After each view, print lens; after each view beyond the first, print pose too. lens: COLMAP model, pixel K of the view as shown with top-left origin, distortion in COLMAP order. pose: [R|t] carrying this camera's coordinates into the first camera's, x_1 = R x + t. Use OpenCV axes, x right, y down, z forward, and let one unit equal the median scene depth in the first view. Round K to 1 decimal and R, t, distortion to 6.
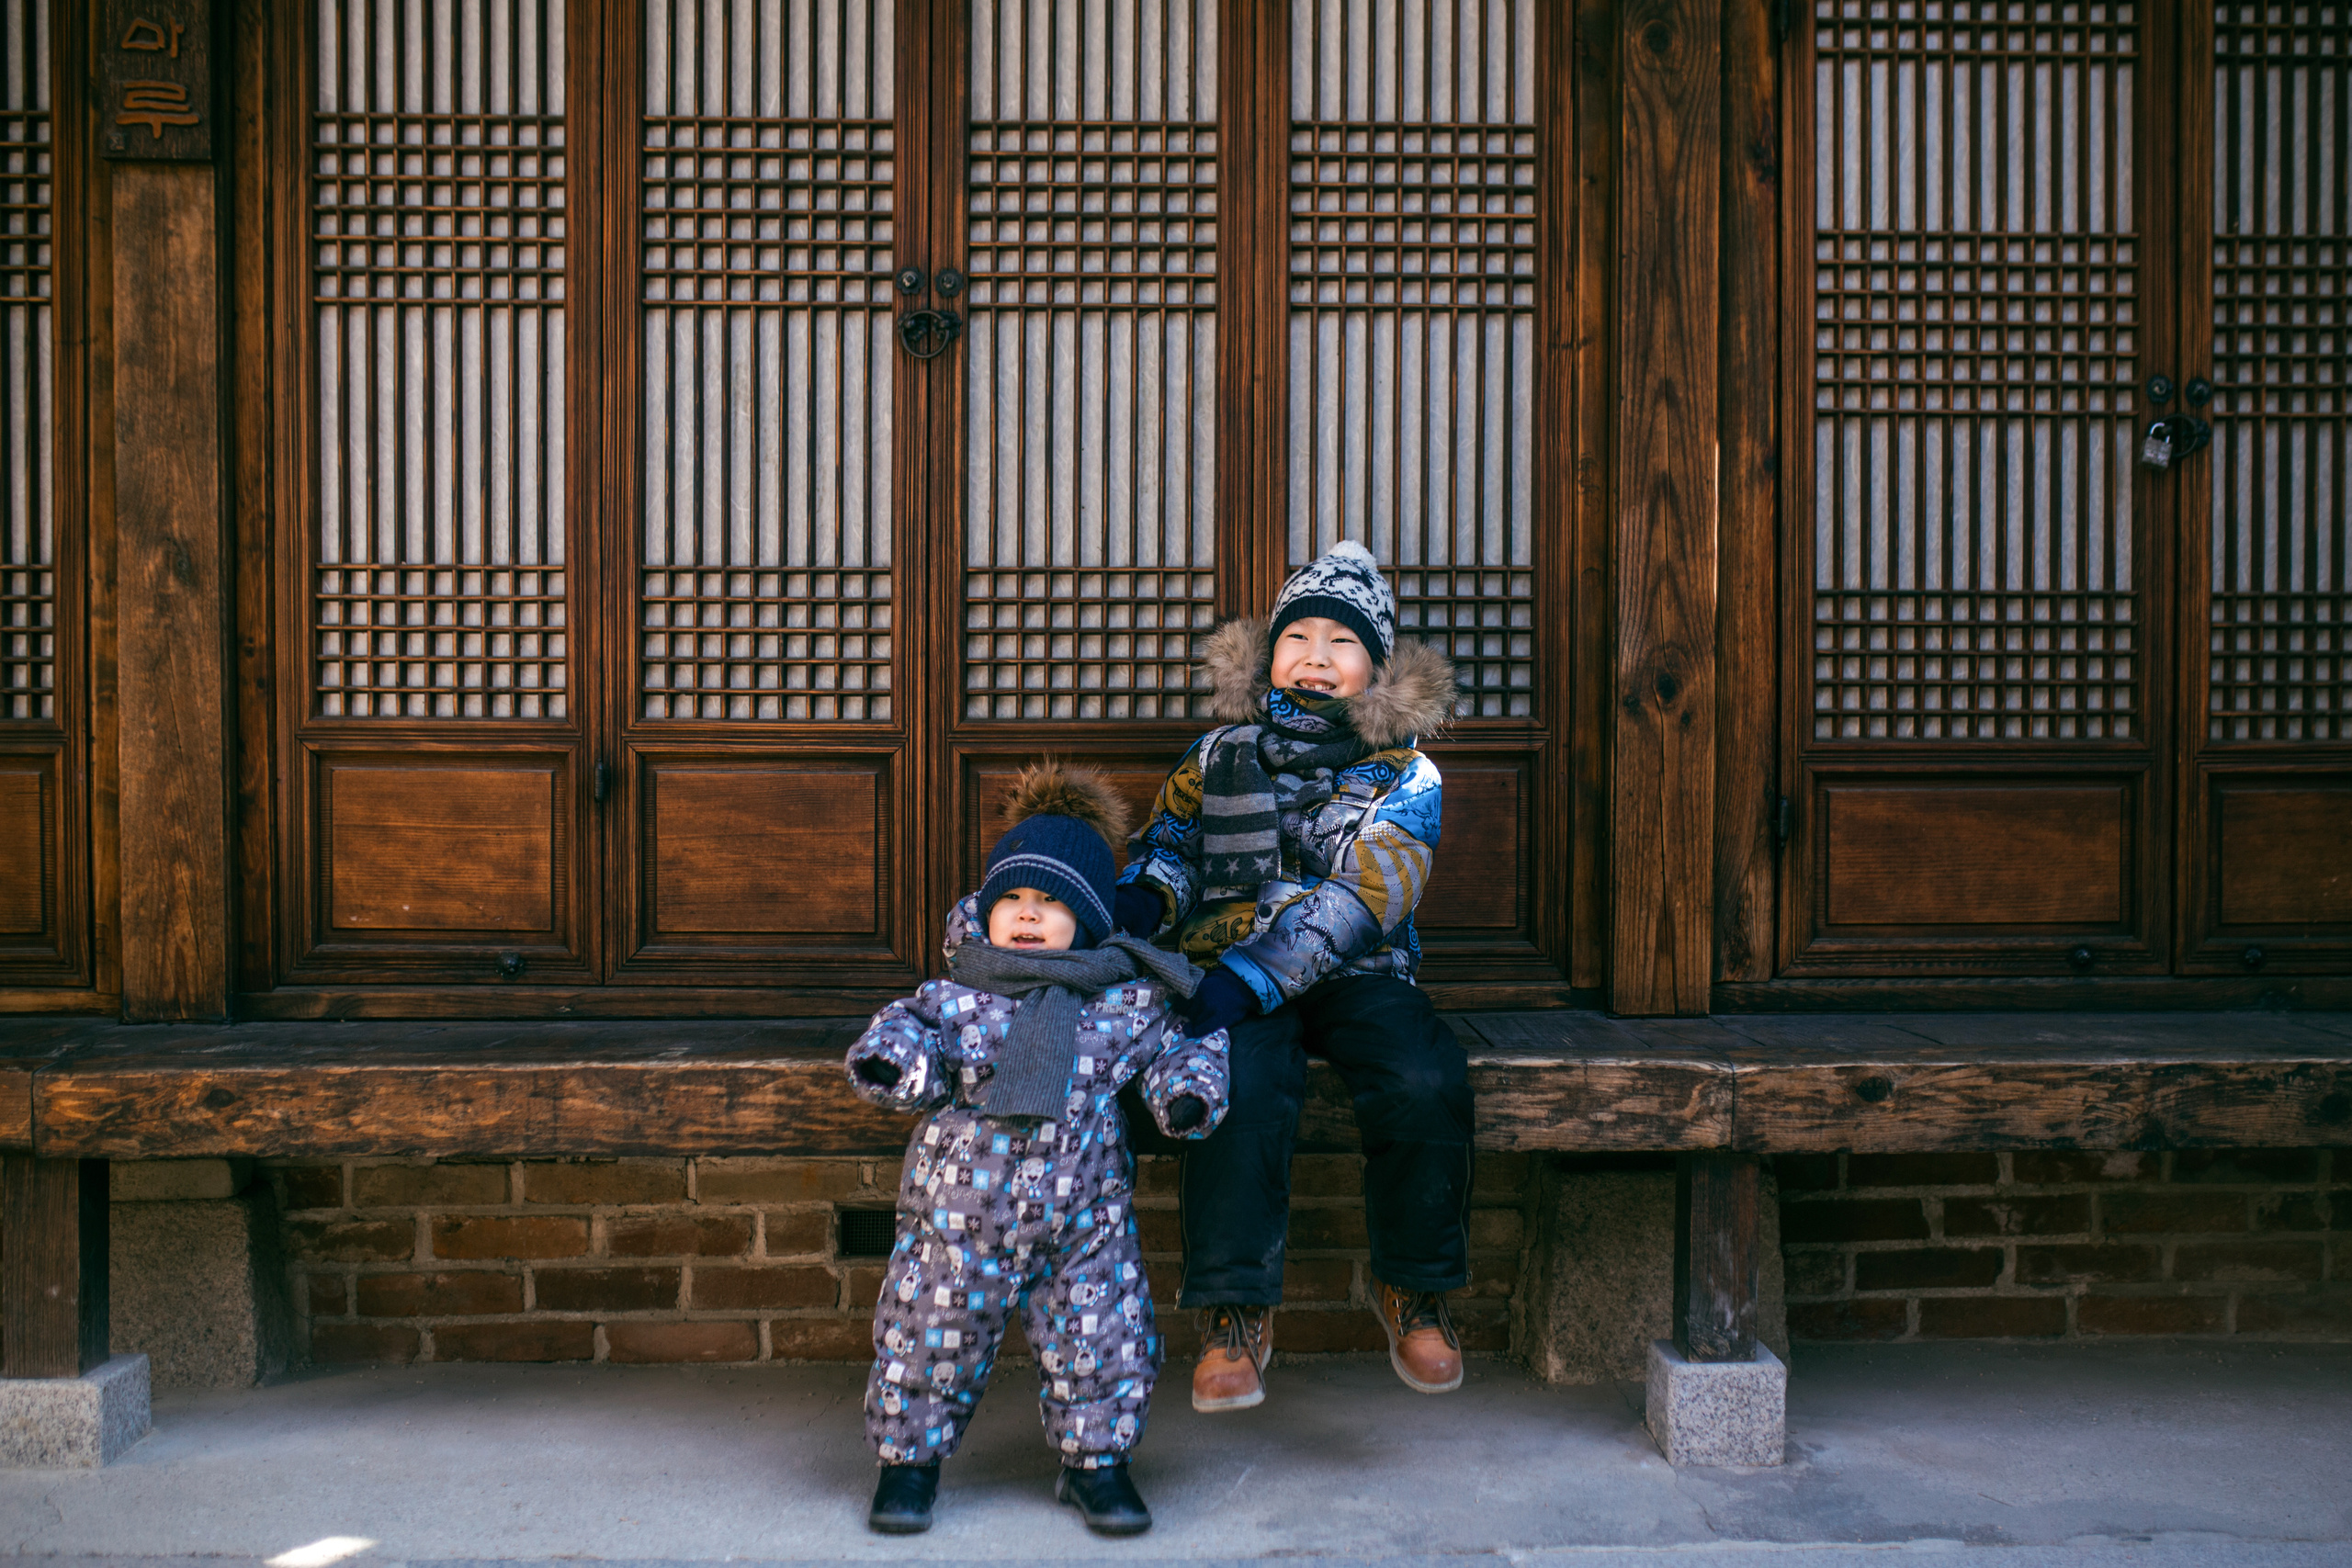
lens RADIAL K [[2367.6, 0, 1179.5], [0, 2367.6, 771.3], [0, 0, 1]] dist [-0.018708, 0.000000]
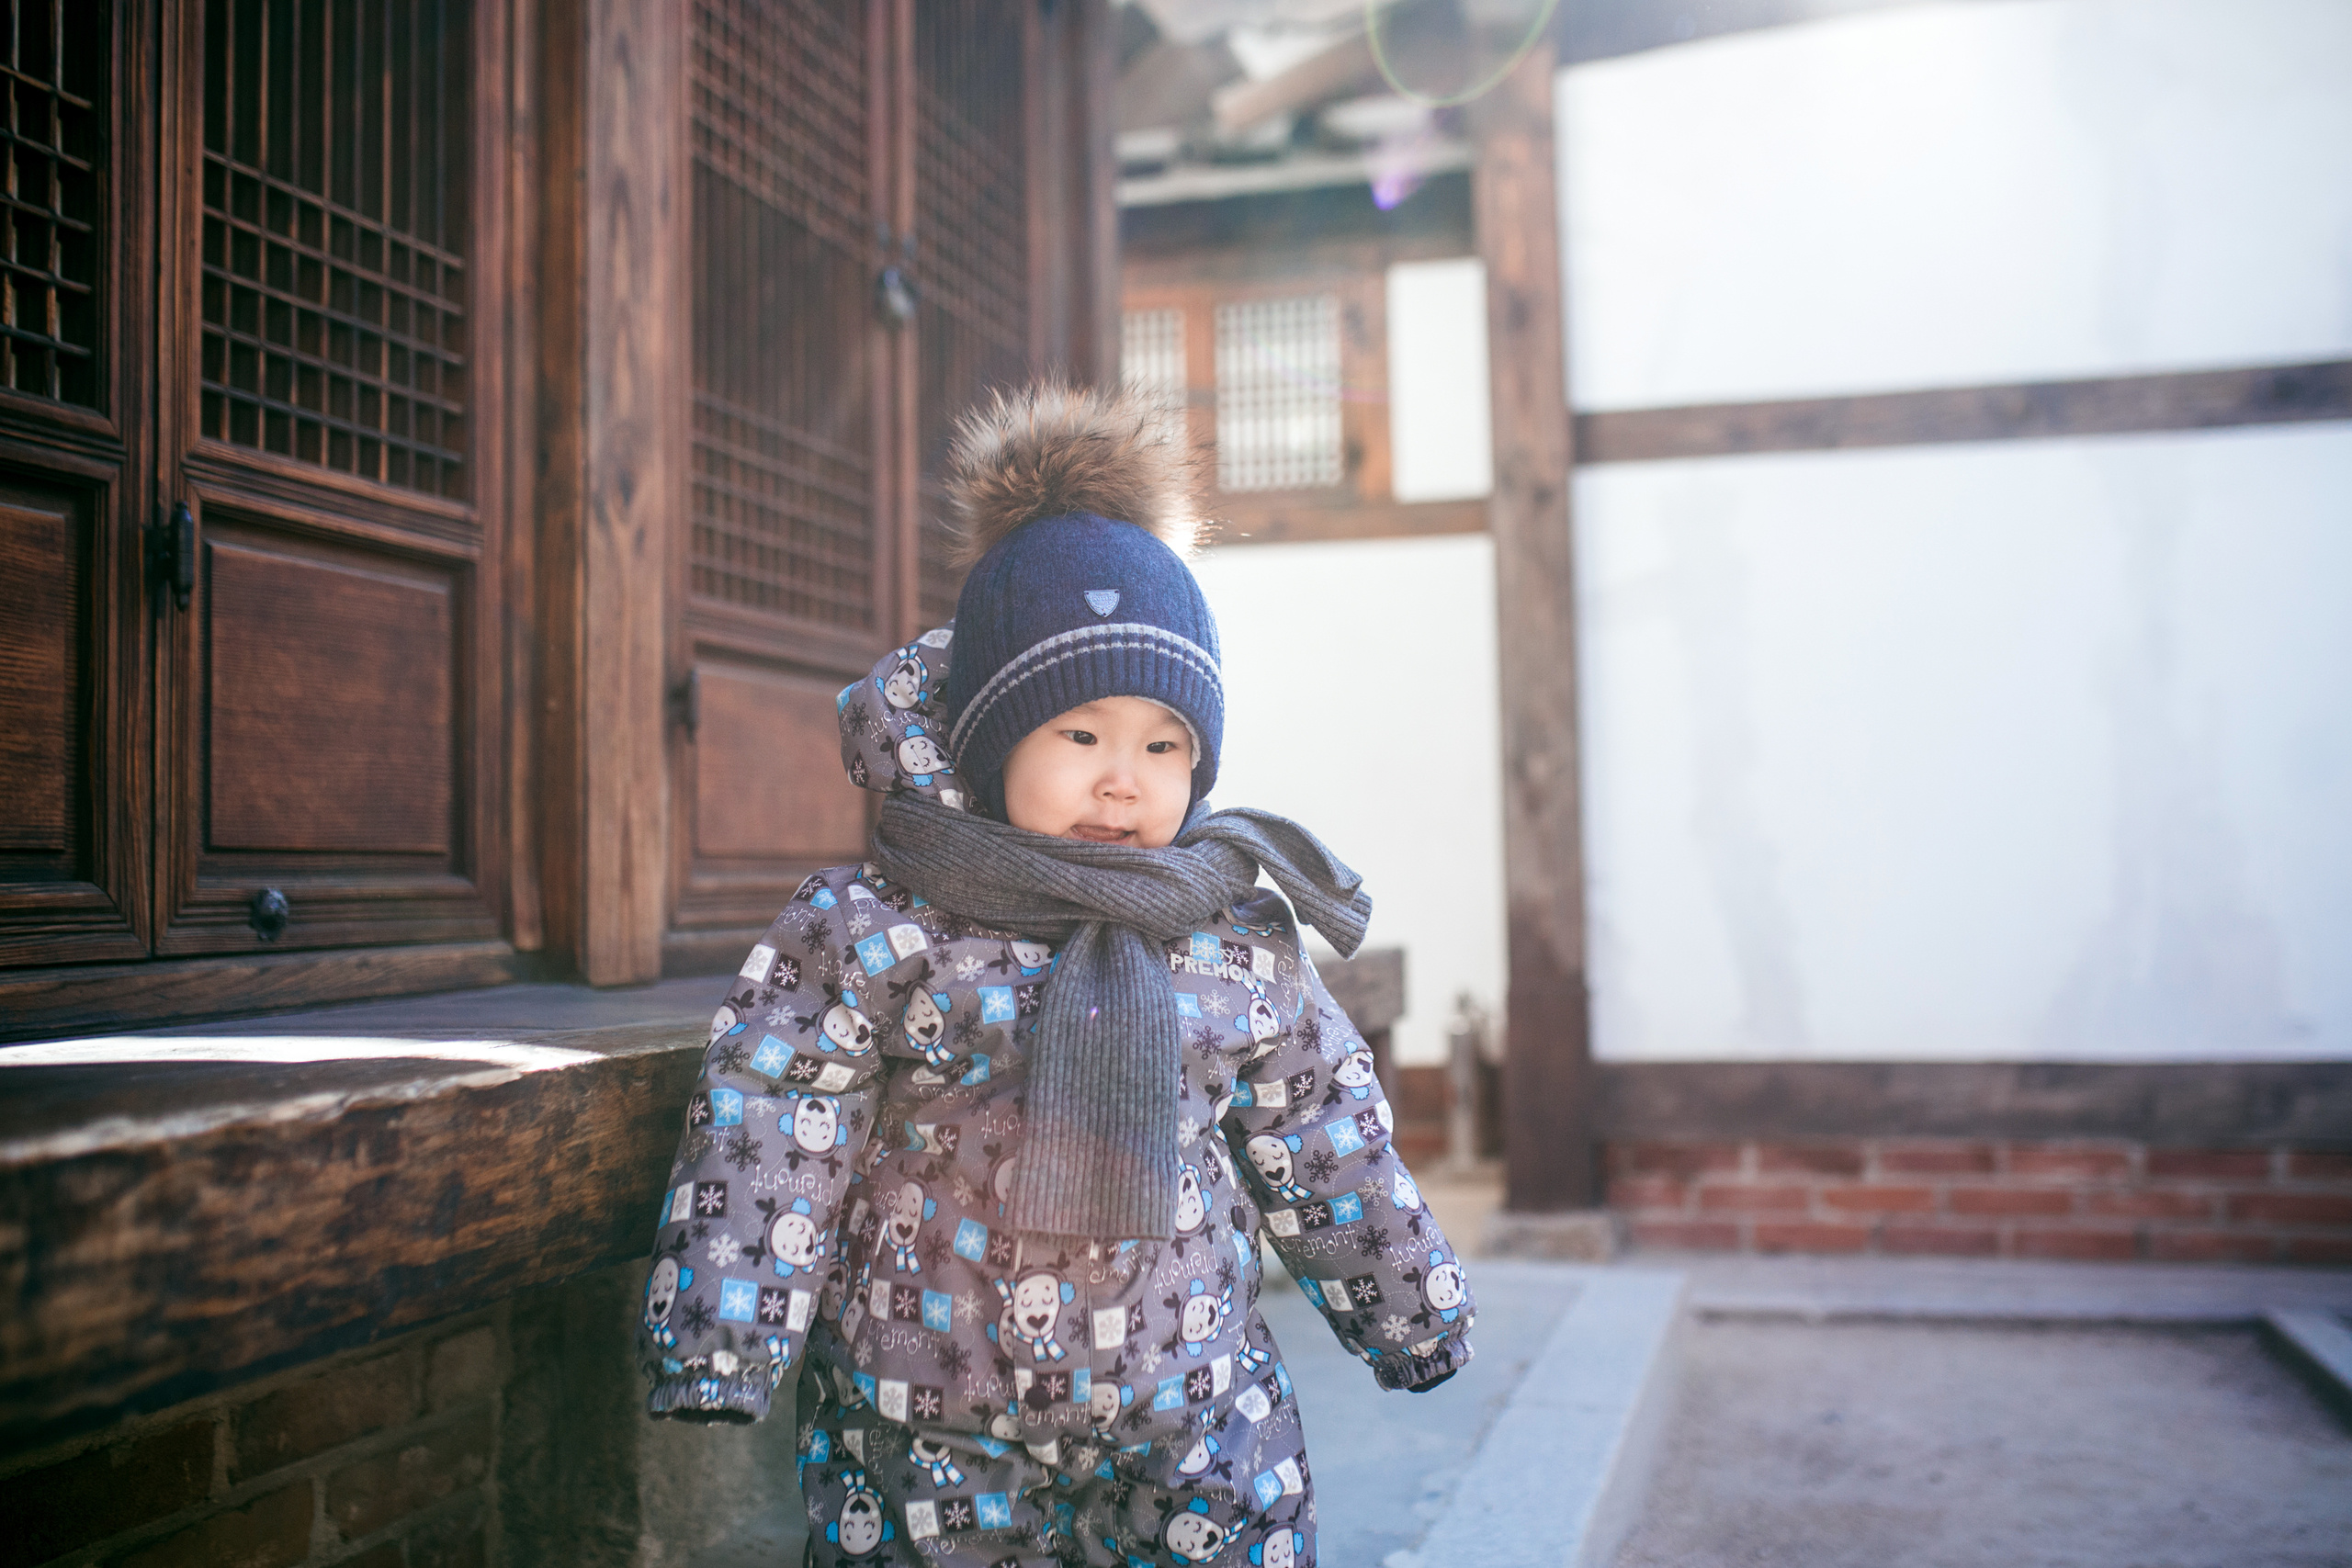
lens RADIAL K [[2367.6, 0, 1178.7], [0, 2367.6, 786.8], [0, 0, 1]] dist [-0.018708, 0.000000]
pose [[0.282606, 0.036093, 0.958557, -0.441913], [0.022795, 0.998757, -0.044327, 0.093984], [-0.958965, 0.034377, 0.281432, 0.769444]]
